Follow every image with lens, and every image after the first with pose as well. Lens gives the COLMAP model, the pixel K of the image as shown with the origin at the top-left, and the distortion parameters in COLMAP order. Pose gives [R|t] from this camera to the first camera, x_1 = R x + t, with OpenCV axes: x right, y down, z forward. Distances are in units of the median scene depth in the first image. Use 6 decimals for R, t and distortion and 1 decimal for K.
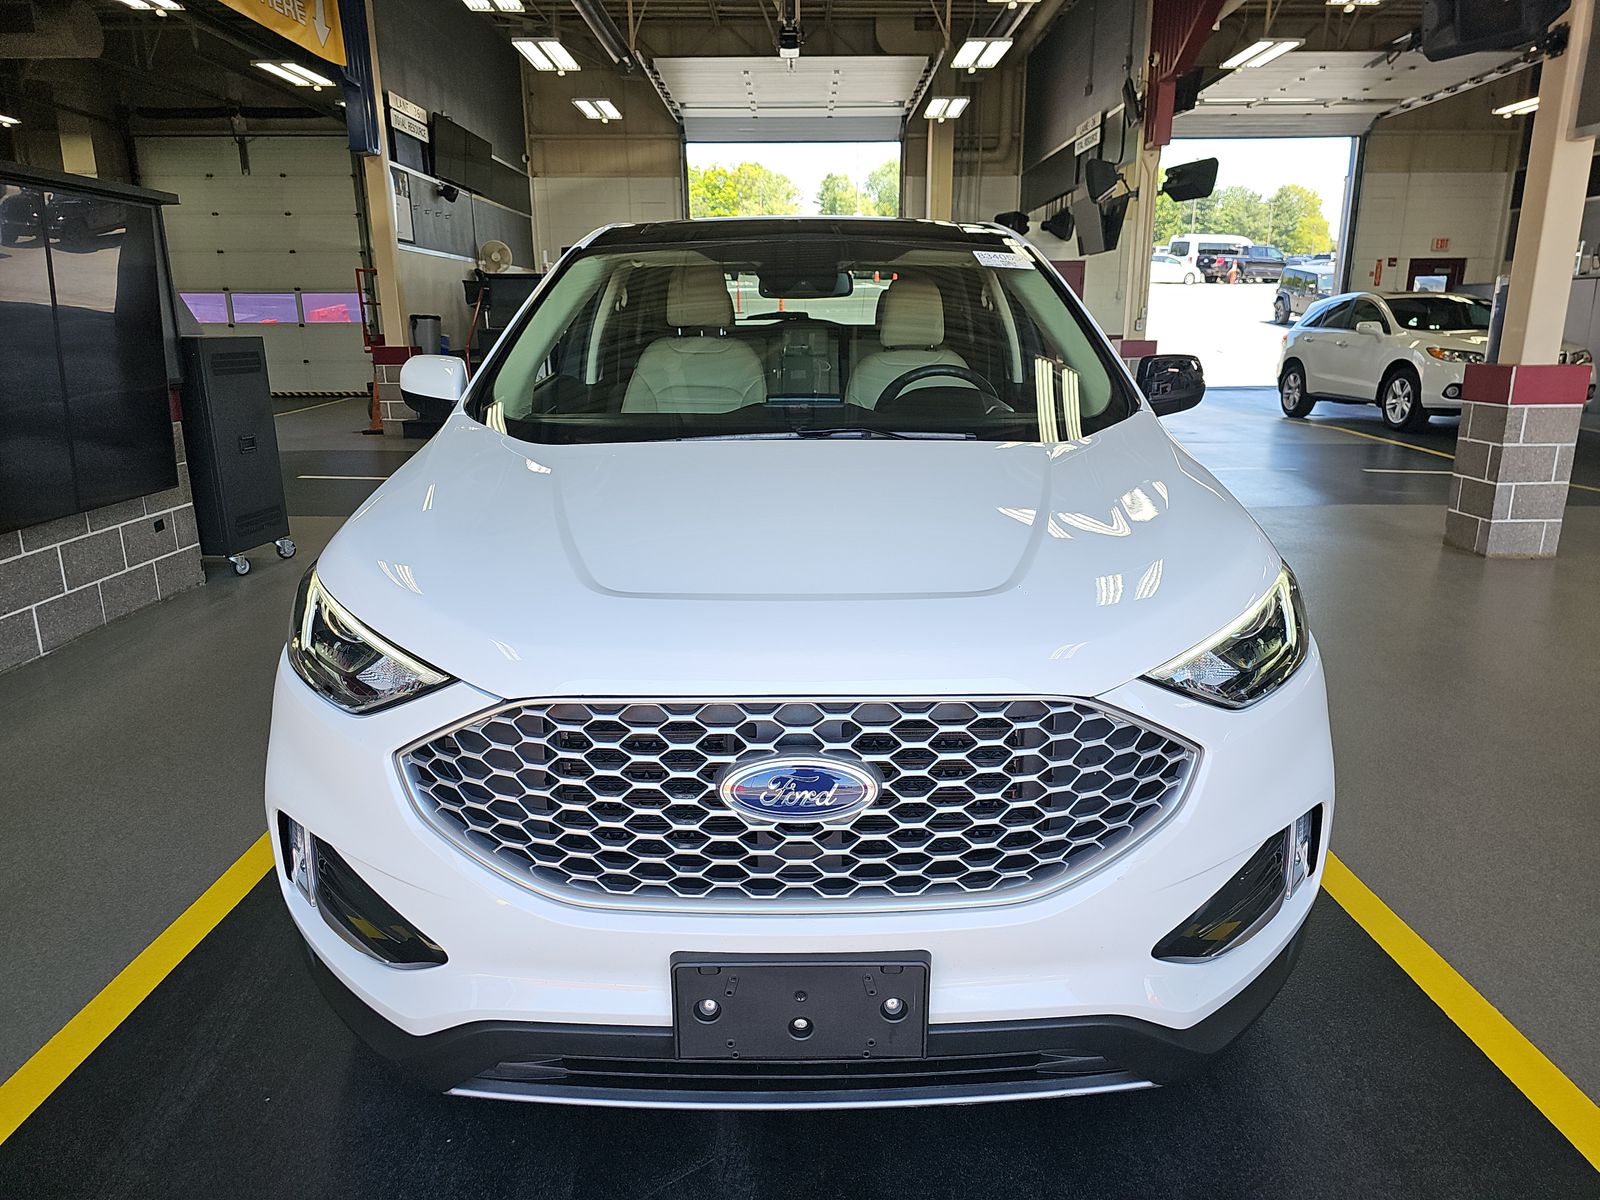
lens RADIAL K [[1080.7, 0, 801.3], [0, 1080.7, 604.4], [0, 0, 1]] dist [0.024055, -0.019015]
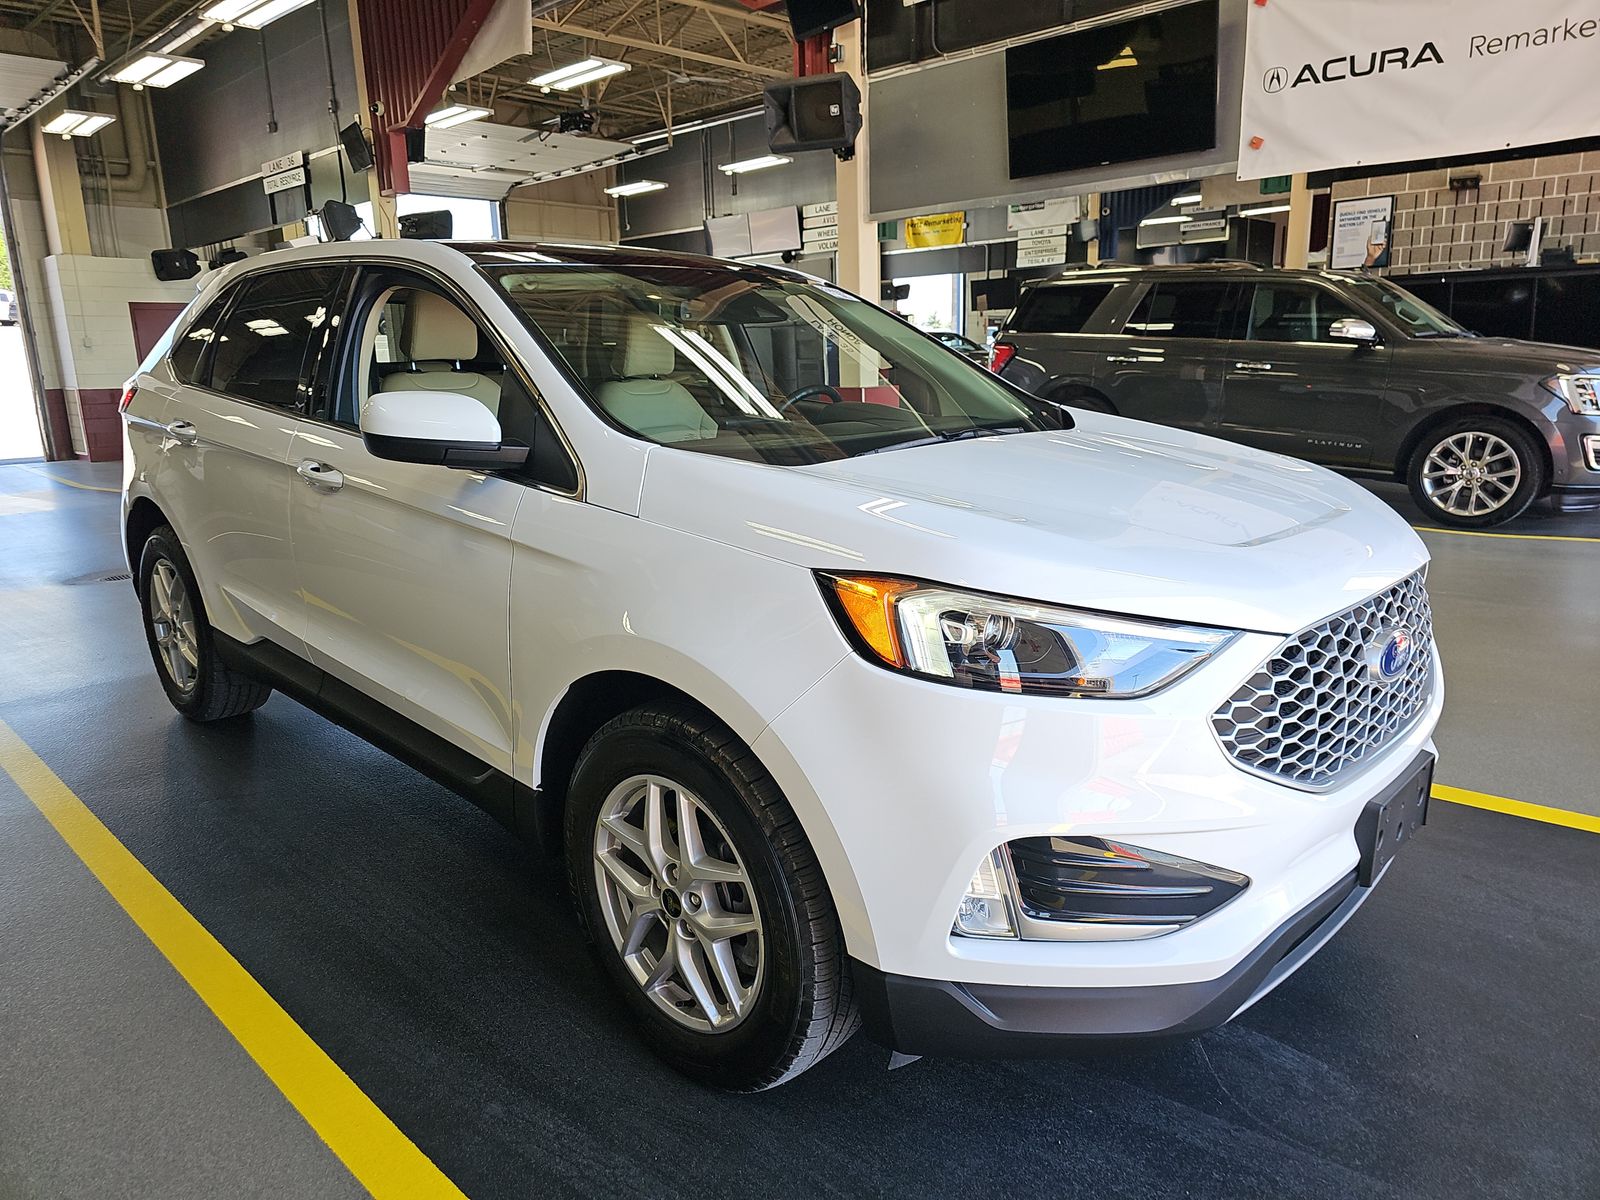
lens RADIAL K [[1080.7, 0, 797.3], [0, 1080.7, 601.1], [0, 0, 1]] dist [0.024055, -0.019015]
pose [[0.706644, -0.167069, 0.687563, -0.132623], [0.198596, 0.979495, 0.033897, -0.008820], [-0.679127, 0.112594, 0.725333, 0.044969]]
